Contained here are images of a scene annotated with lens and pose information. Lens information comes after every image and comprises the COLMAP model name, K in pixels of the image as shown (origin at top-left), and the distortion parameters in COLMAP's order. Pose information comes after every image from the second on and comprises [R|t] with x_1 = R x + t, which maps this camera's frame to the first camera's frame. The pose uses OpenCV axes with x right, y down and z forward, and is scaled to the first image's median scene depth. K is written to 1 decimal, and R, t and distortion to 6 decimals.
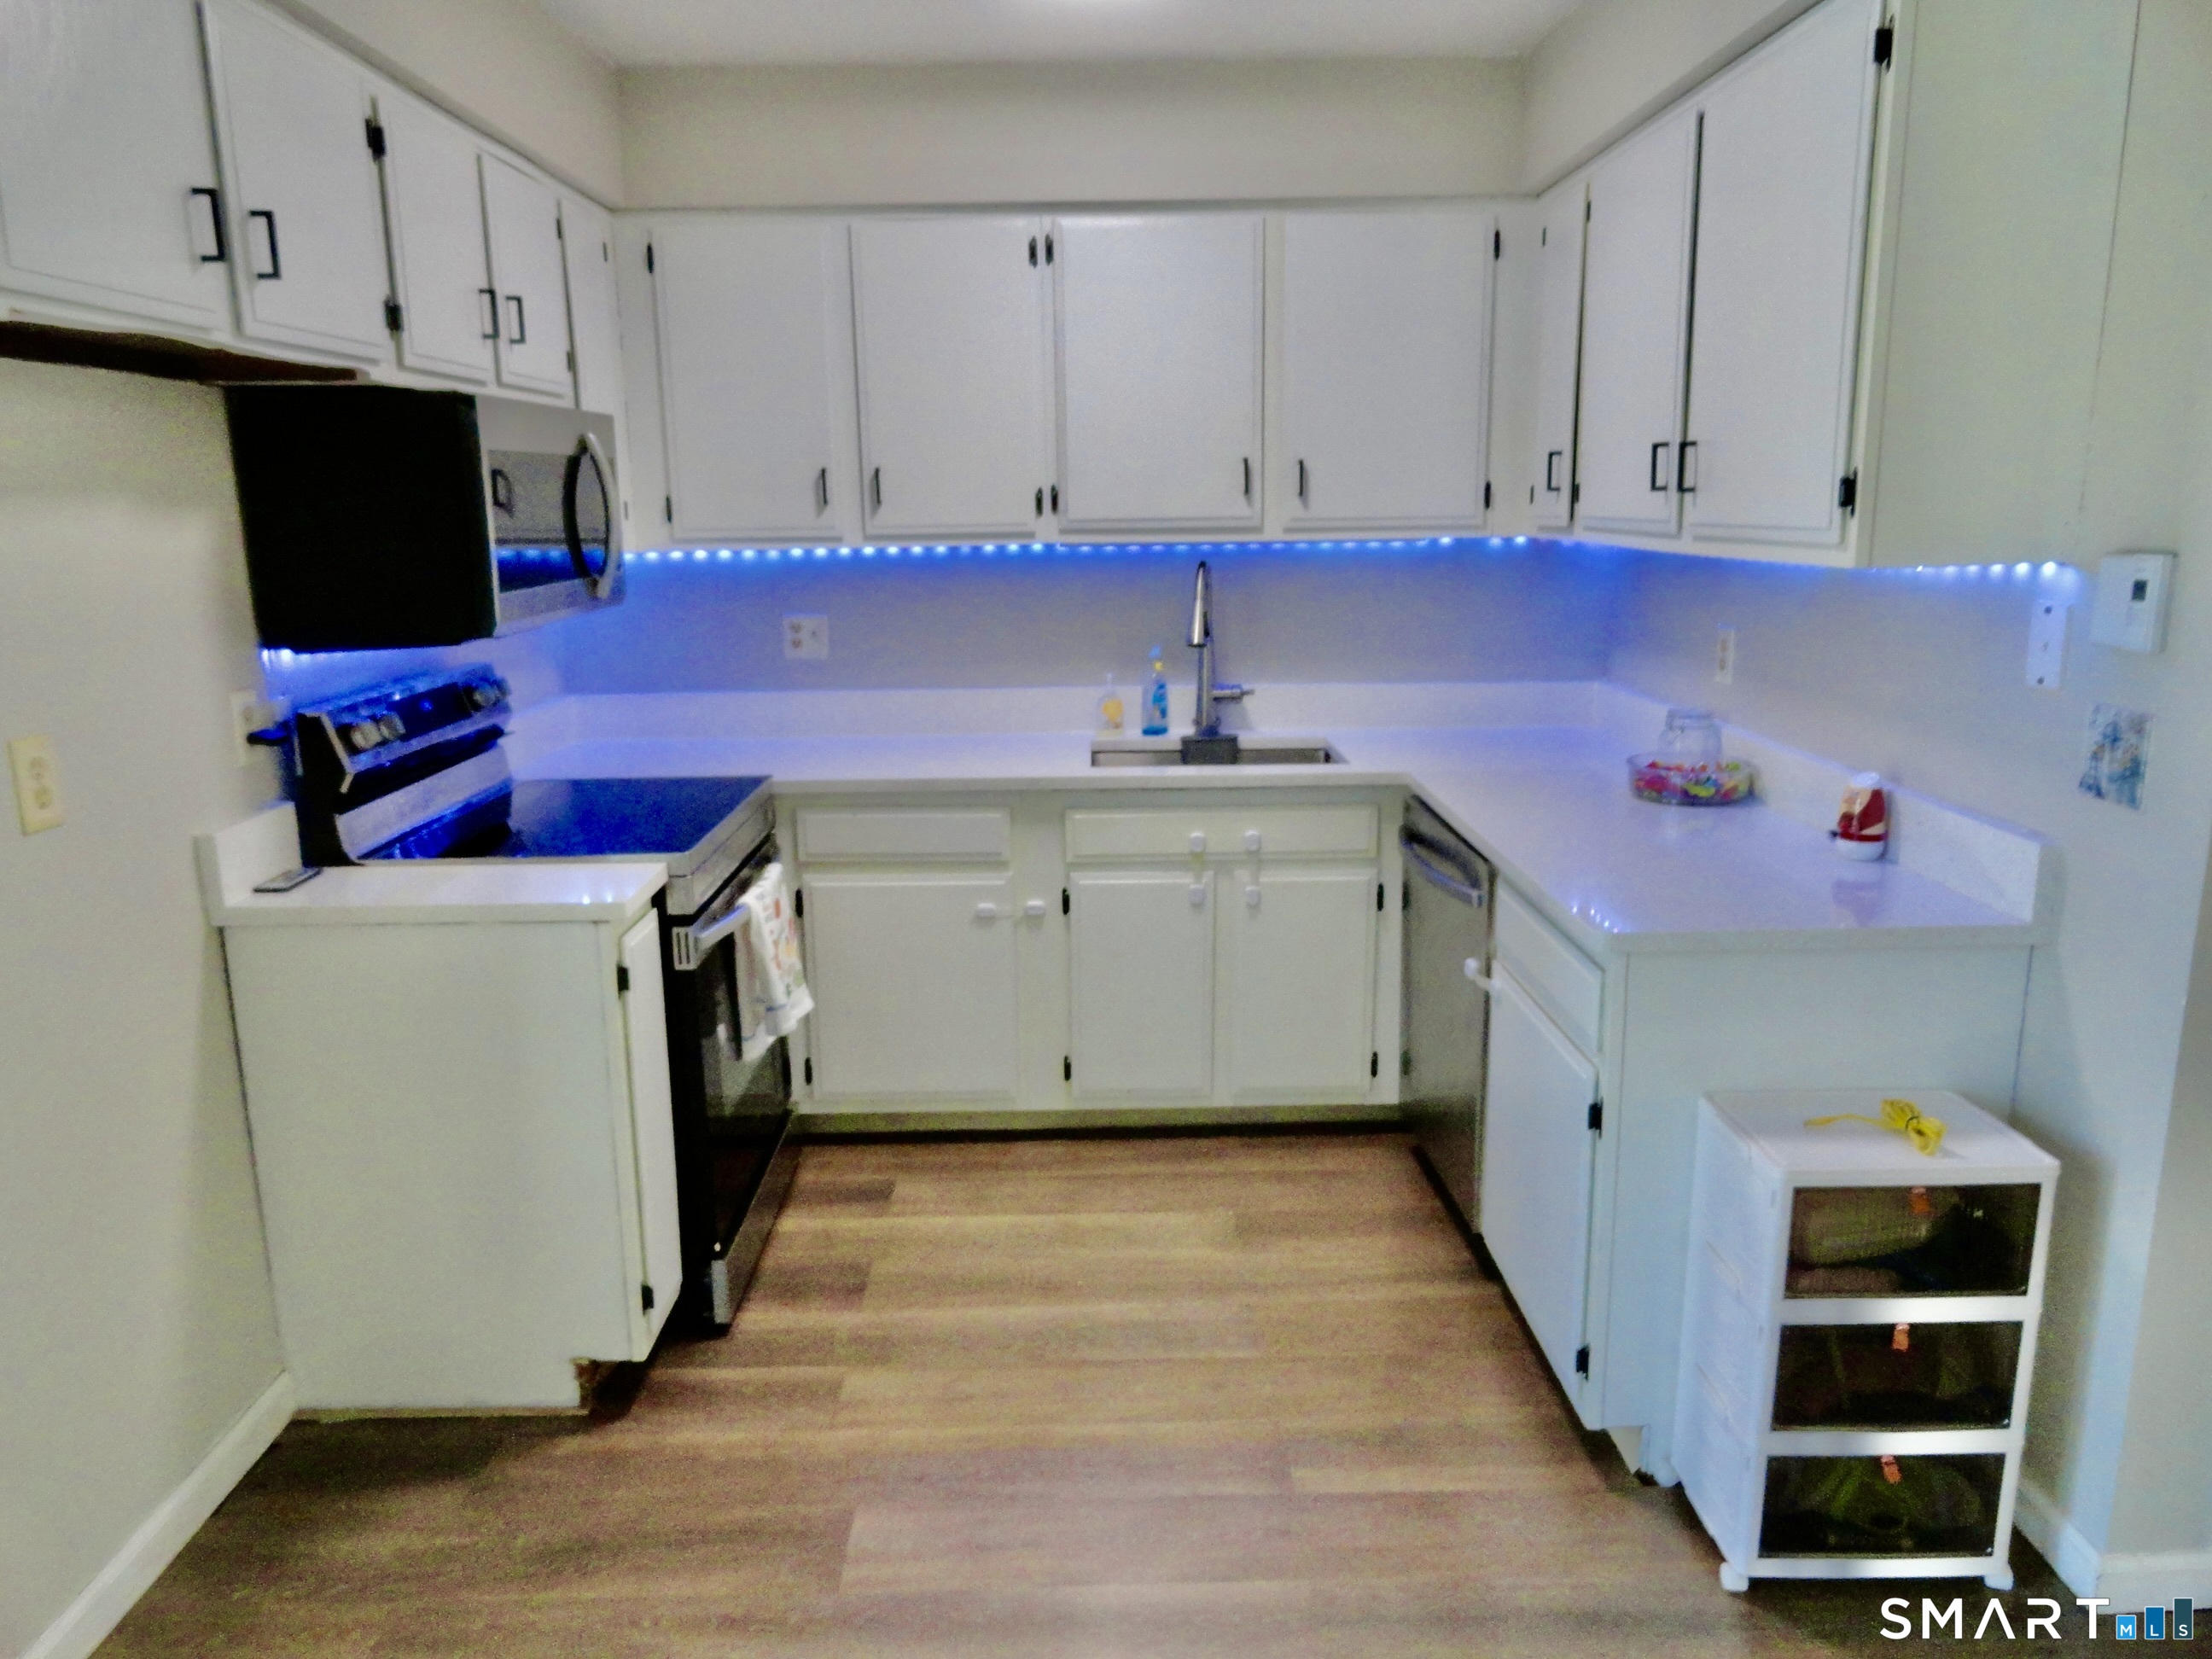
lens RADIAL K [[1521.3, 0, 1114.7], [0, 1521.3, 832.8], [0, 0, 1]] dist [-0.024919, 0.041839]
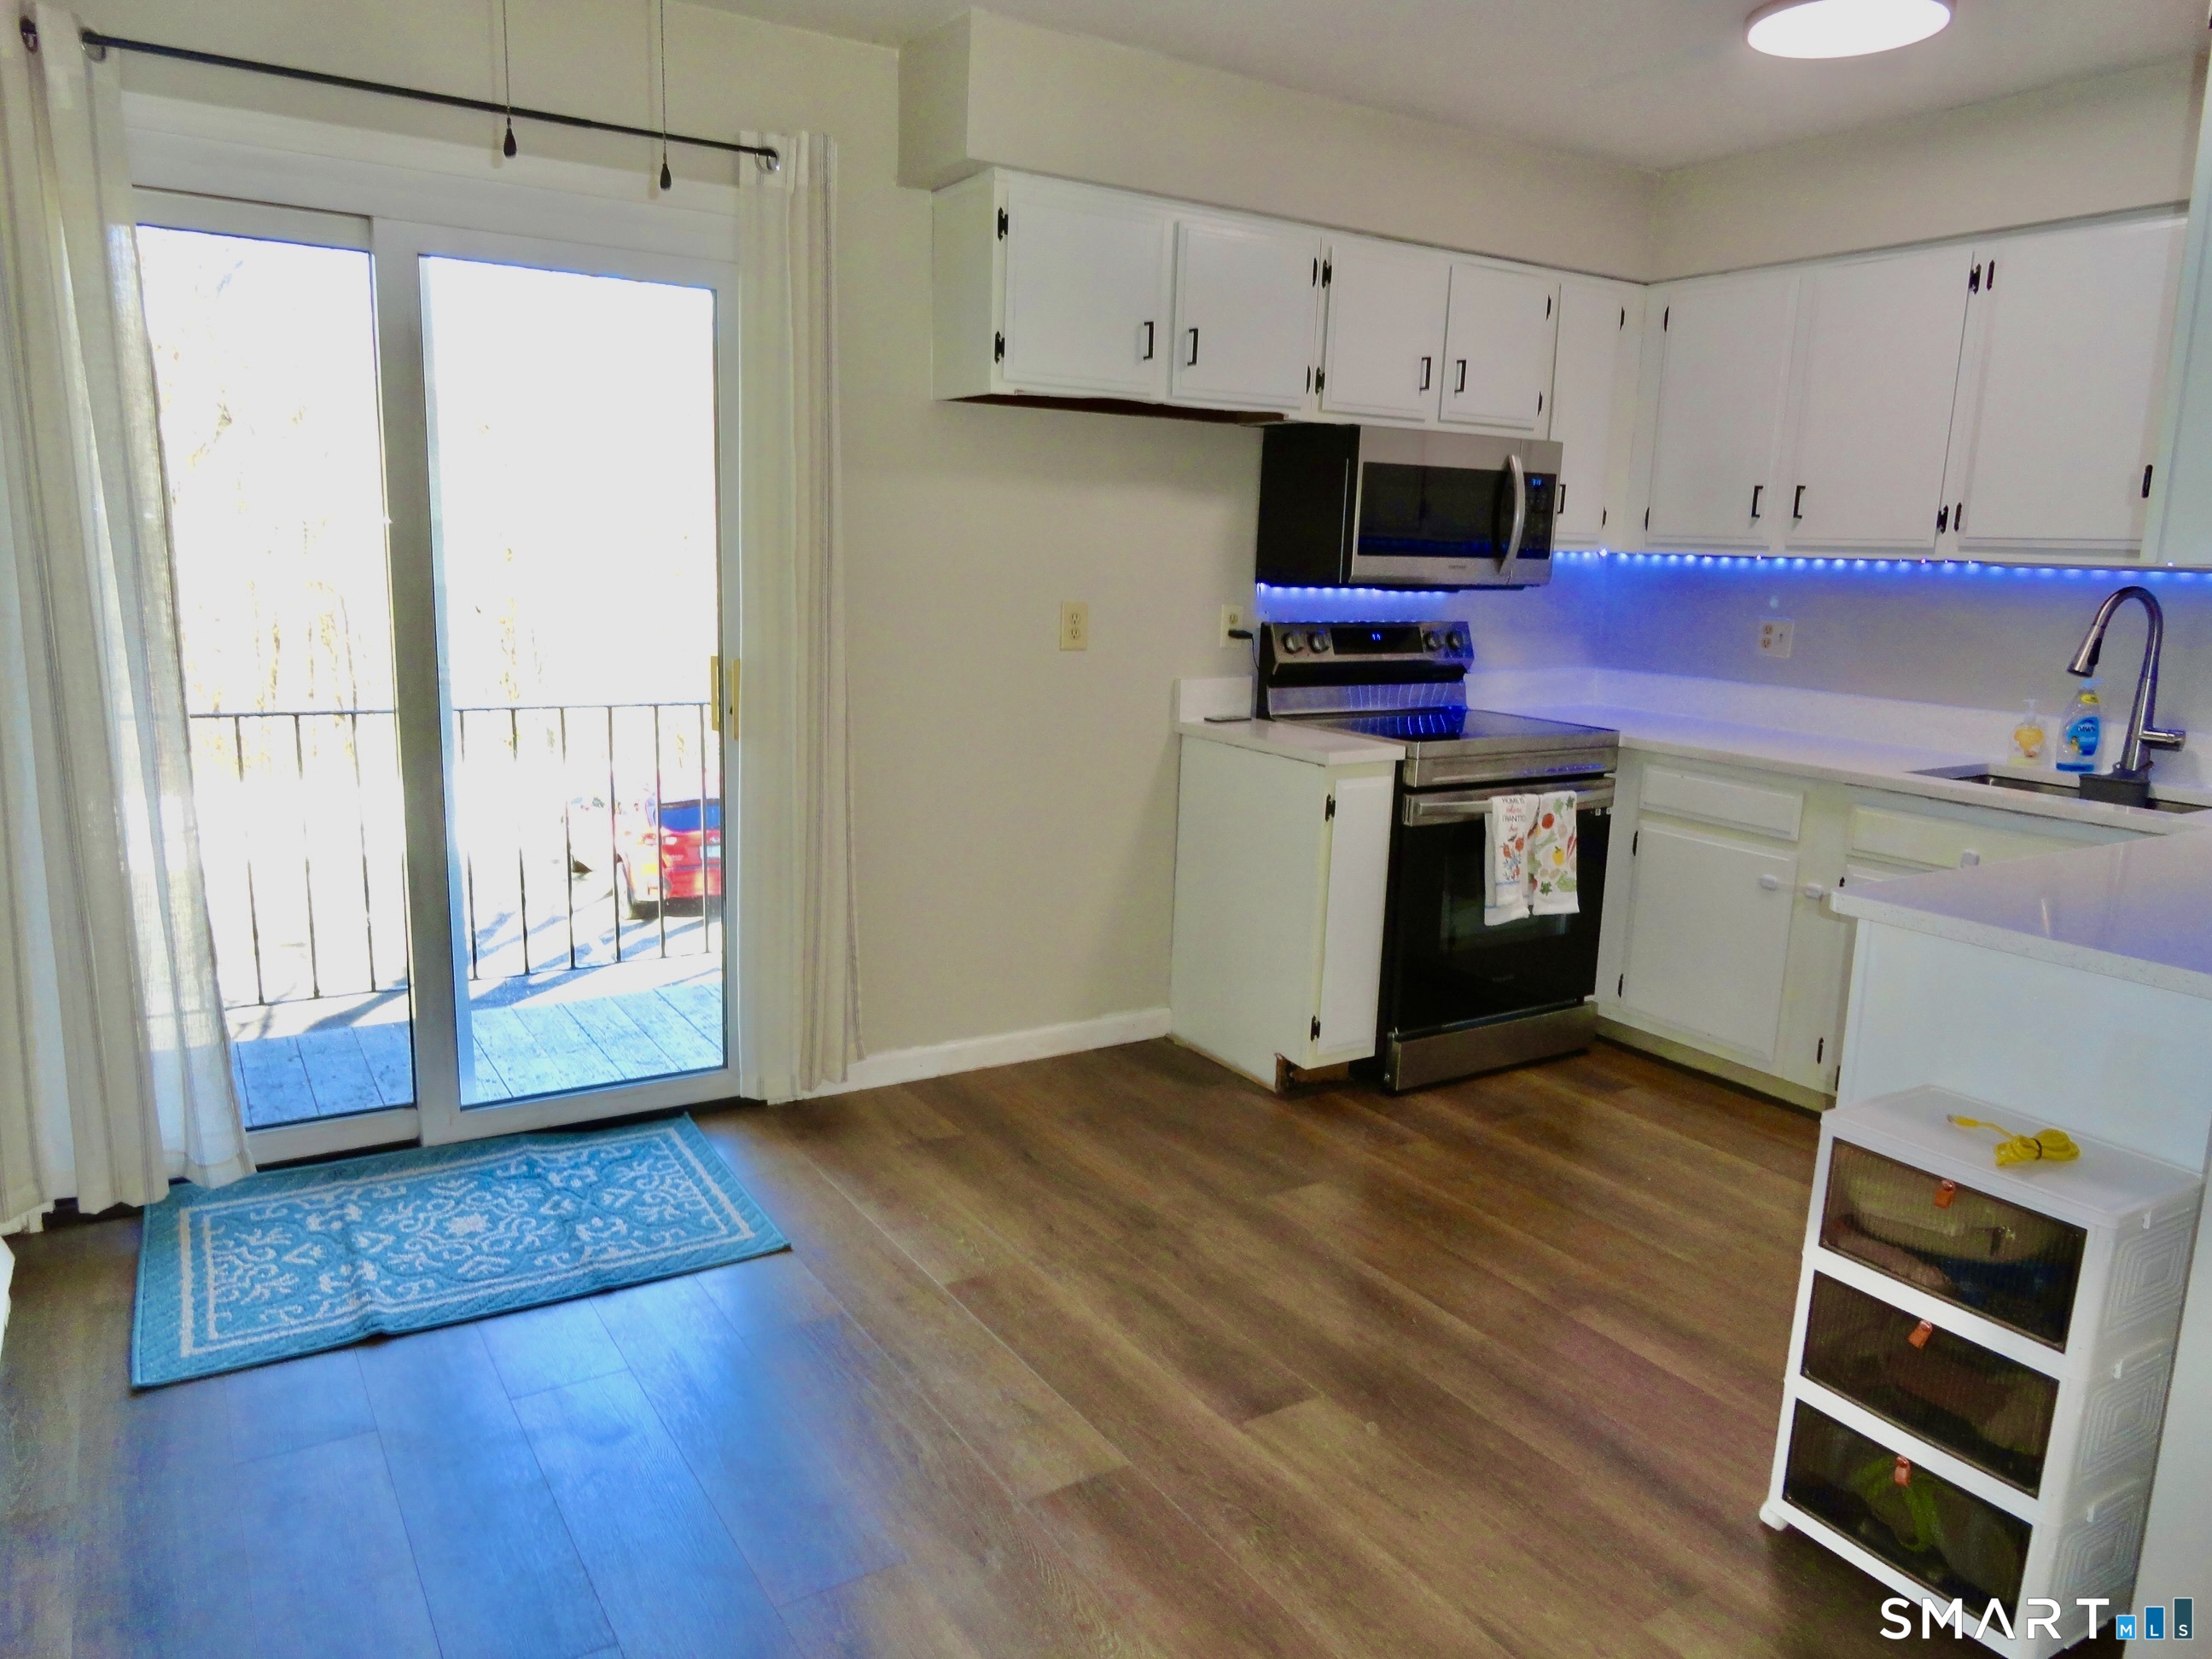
lens RADIAL K [[1521.3, 0, 1114.7], [0, 1521.3, 832.8], [0, 0, 1]] dist [-0.024919, 0.041839]
pose [[0.523777, 0.188072, -0.830835, 0.716480], [-0.220352, 0.972041, 0.081122, 0.040002], [0.822862, 0.140587, 0.550575, -0.005307]]
